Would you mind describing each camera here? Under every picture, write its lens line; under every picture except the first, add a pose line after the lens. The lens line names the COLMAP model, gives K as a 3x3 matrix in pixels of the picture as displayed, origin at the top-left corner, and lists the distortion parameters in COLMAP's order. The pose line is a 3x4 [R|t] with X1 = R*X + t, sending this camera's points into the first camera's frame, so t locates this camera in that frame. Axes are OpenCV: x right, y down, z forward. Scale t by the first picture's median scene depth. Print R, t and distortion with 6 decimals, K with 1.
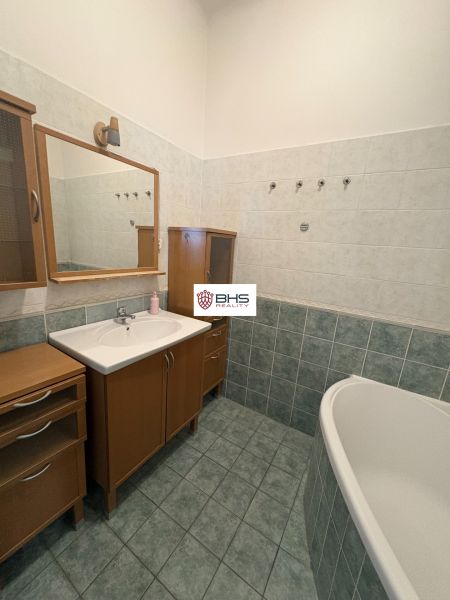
lens RADIAL K [[239.1, 0, 225.0], [0, 239.1, 300.0], [0, 0, 1]] dist [-0.000554, 0.000501]
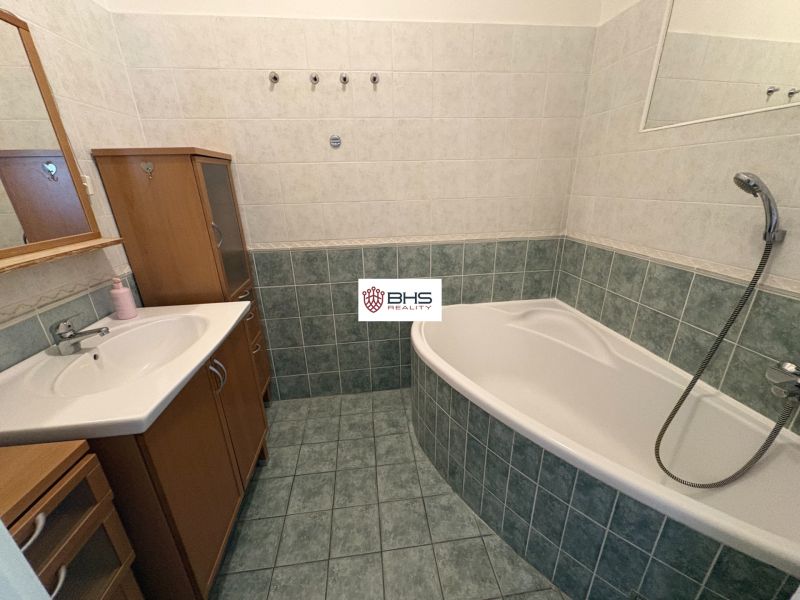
lens RADIAL K [[318.8, 0, 400.0], [0, 318.8, 300.0], [0, 0, 1]] dist [-0.000554, 0.000501]
pose [[0.775279, -0.301766, 0.554869, -0.223140], [0.219196, 0.952434, 0.211714, 0.001066], [-0.592364, -0.042512, 0.804548, 0.052439]]
